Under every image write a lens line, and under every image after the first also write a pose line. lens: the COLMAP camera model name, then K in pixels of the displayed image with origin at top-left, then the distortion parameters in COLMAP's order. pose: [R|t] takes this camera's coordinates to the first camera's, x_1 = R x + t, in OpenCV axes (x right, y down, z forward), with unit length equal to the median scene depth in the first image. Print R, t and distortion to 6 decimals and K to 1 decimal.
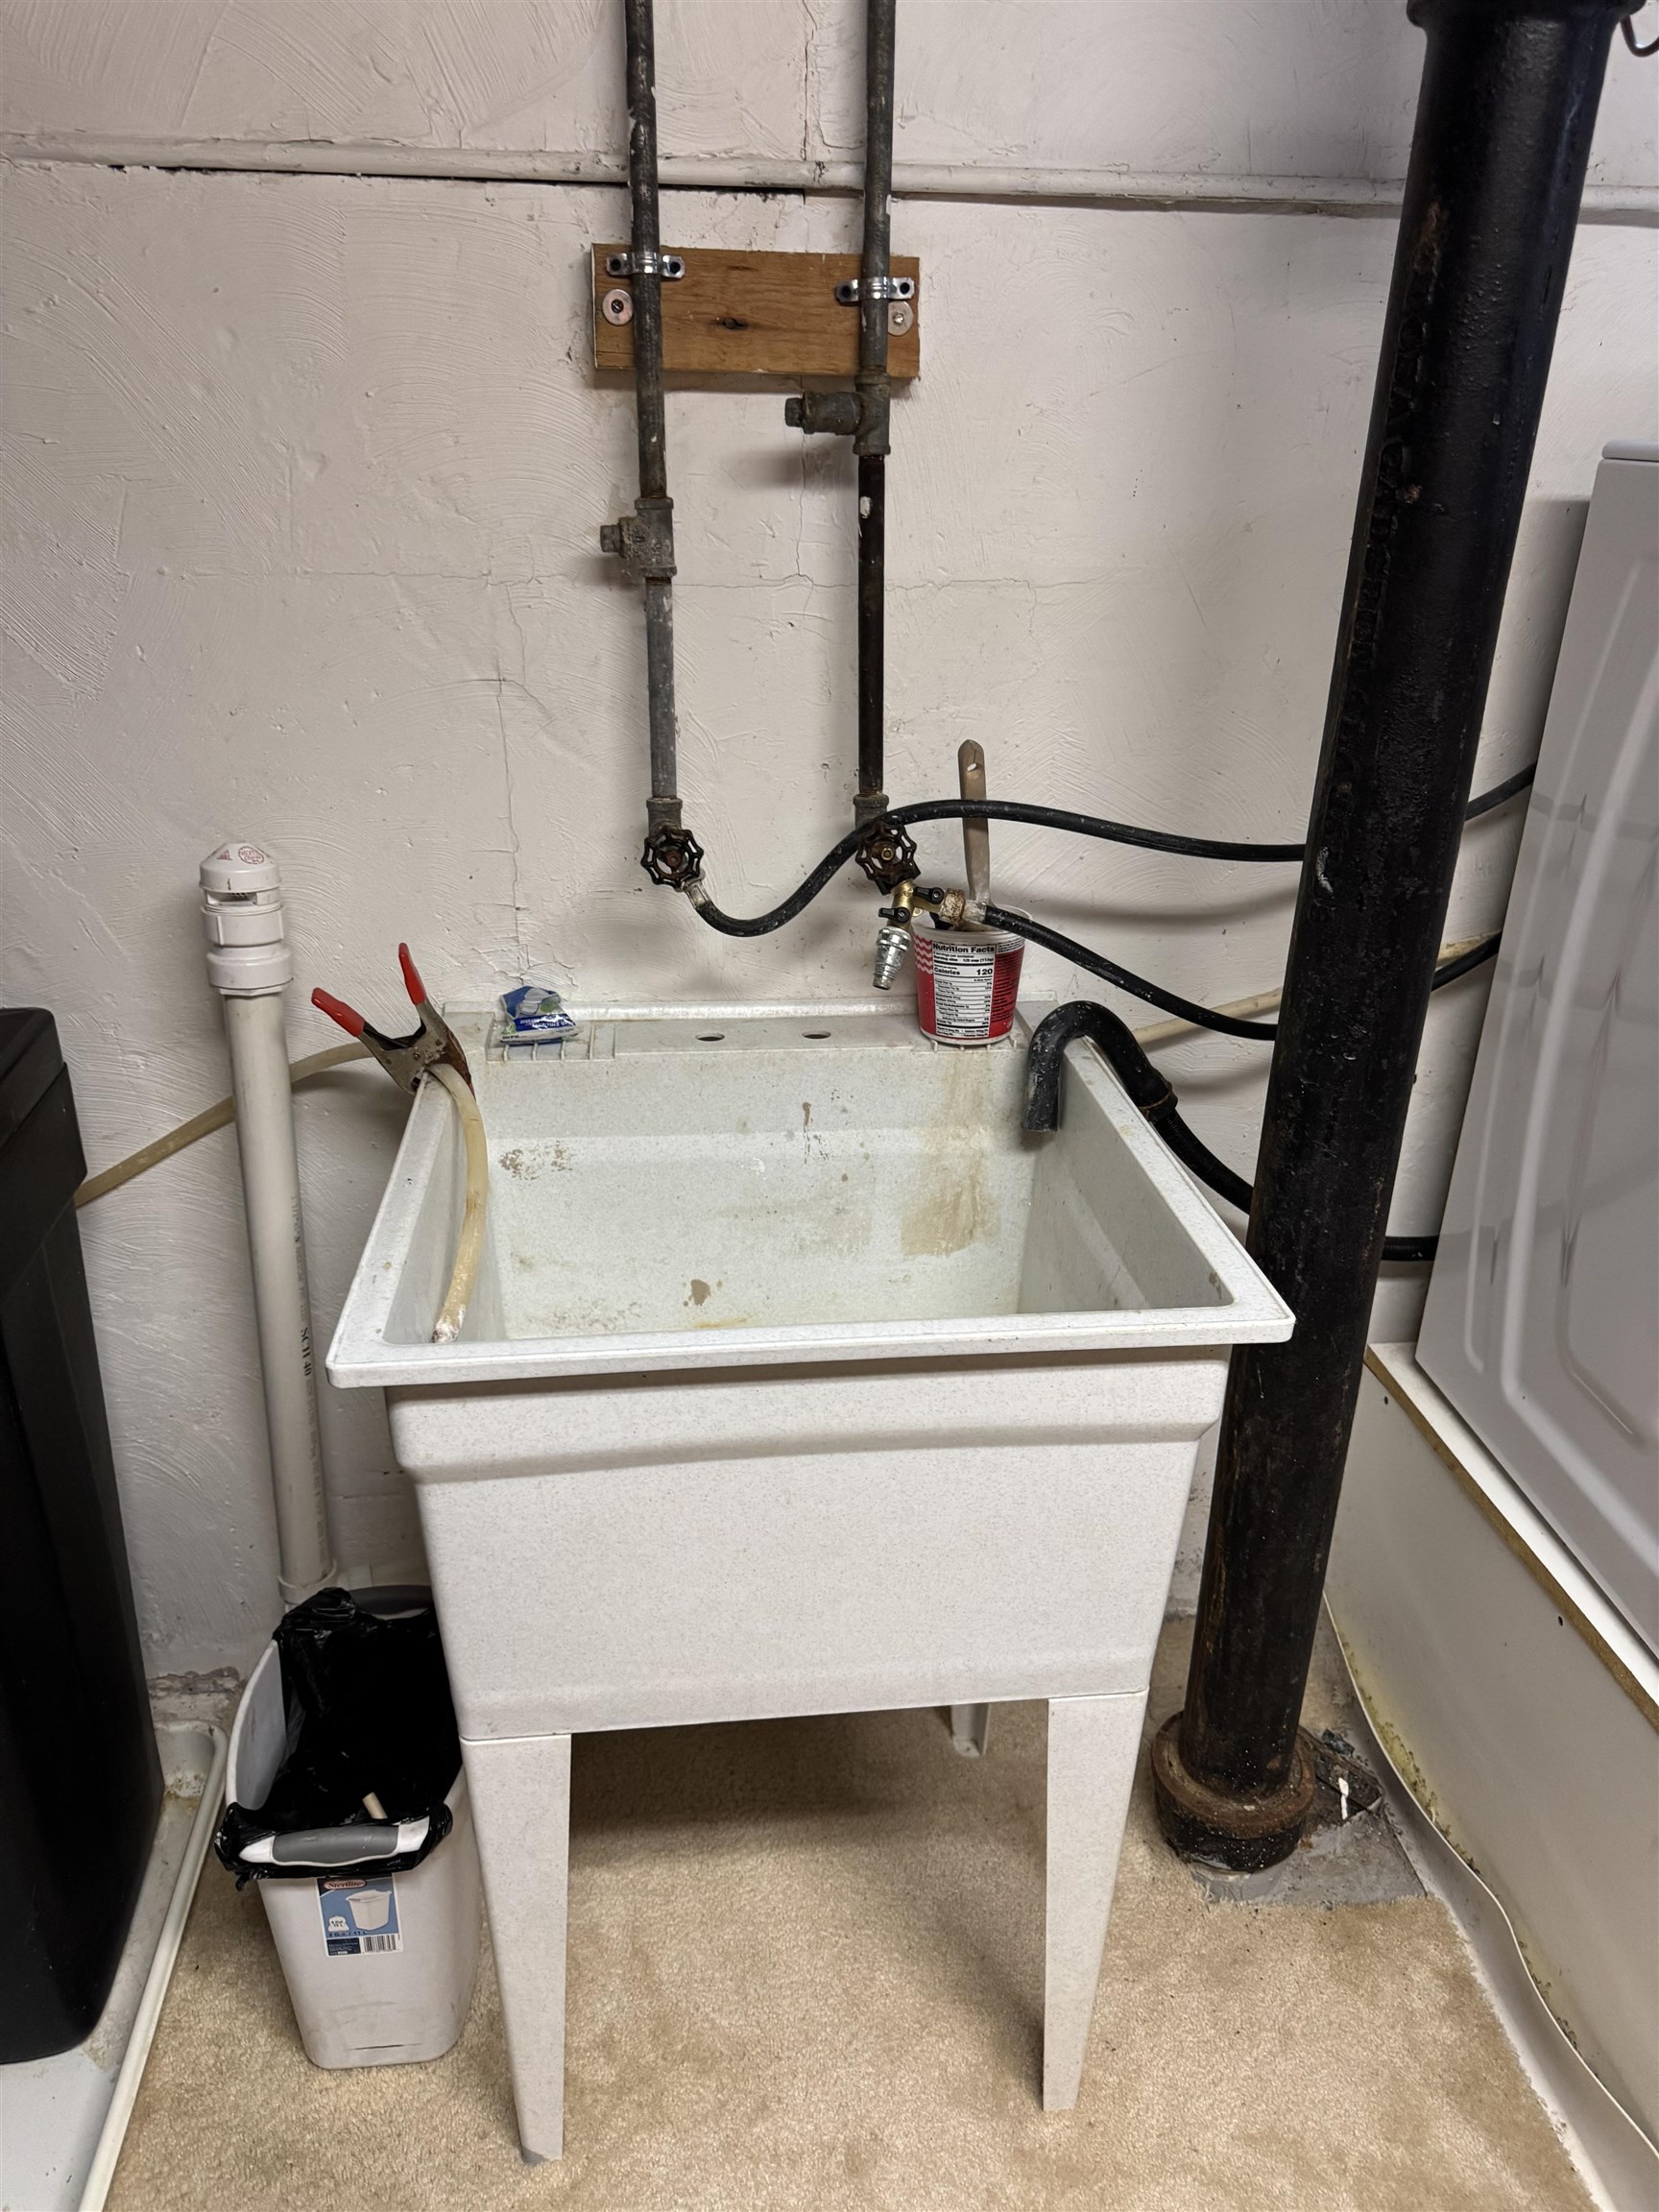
lens RADIAL K [[1558.4, 0, 823.2], [0, 1558.4, 1110.9], [0, 0, 1]] dist [0.061089, -0.064513]
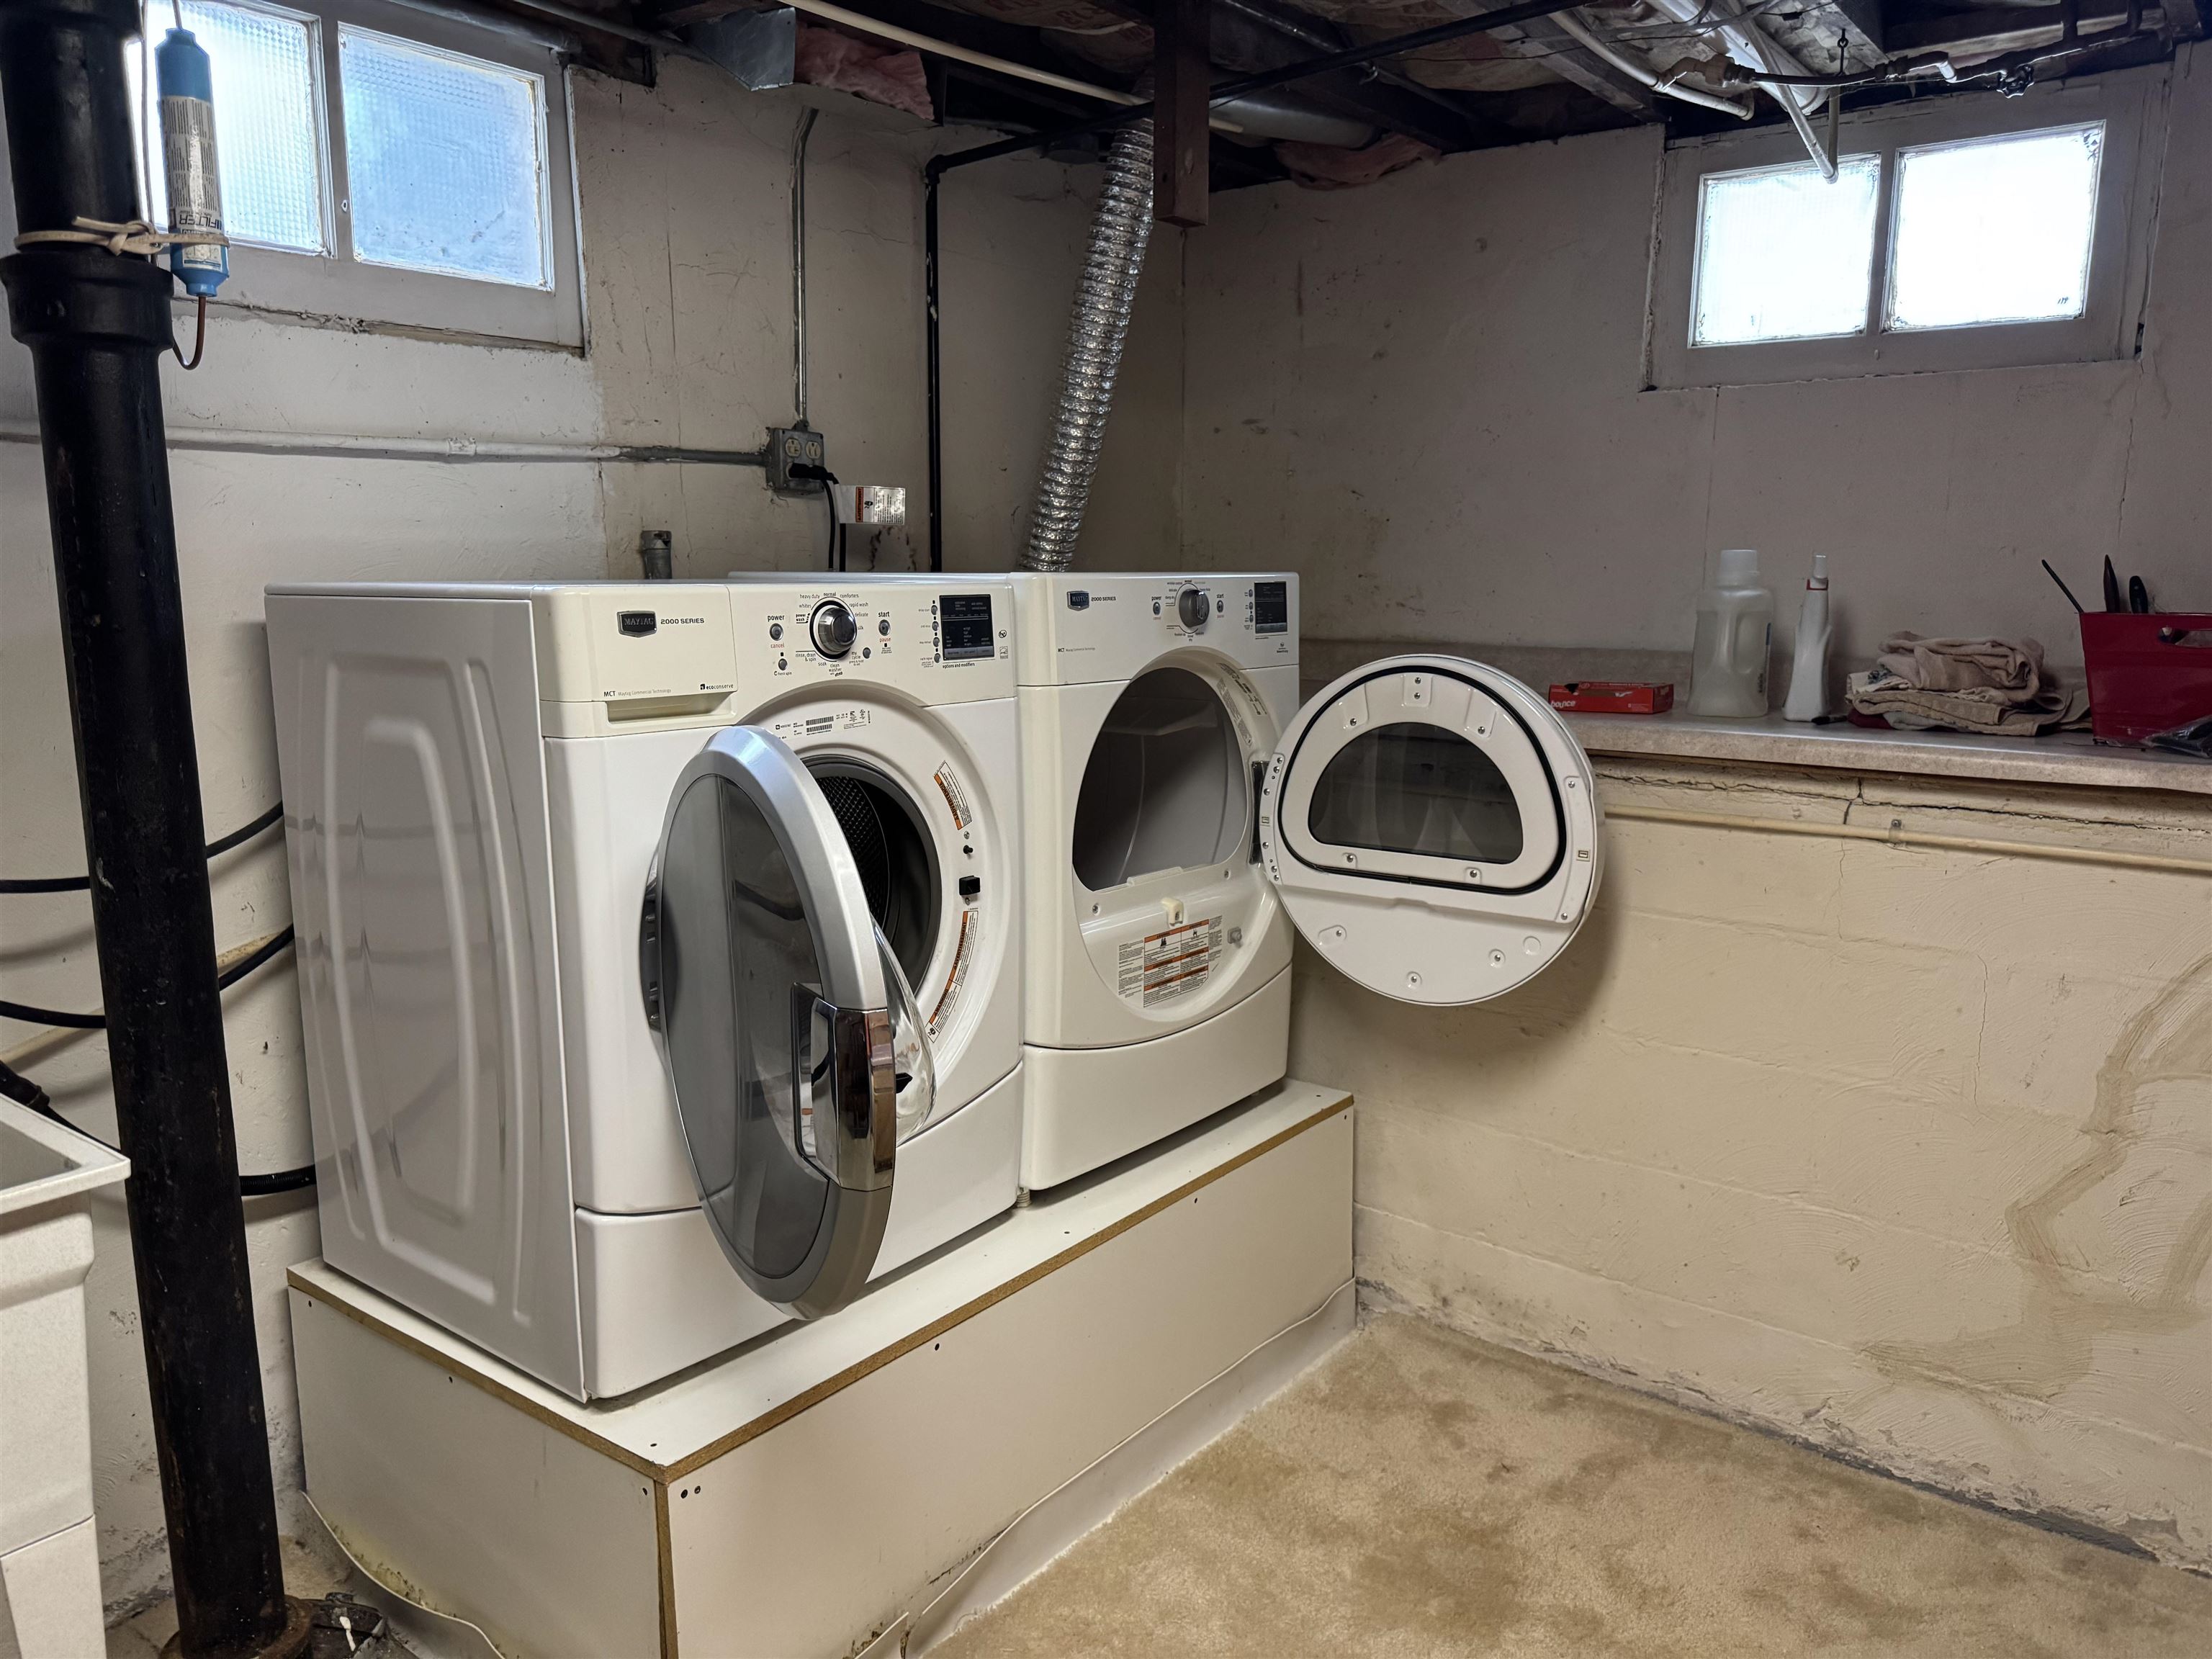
lens RADIAL K [[1558.4, 0, 1119.4], [0, 1558.4, 840.2], [0, 0, 1]] dist [0.061089, -0.064513]
pose [[0.692798, -0.142618, 0.706888, -0.036055], [0.306284, 0.945634, -0.109393, 0.211505], [-0.652856, 0.292296, 0.698815, -0.491711]]
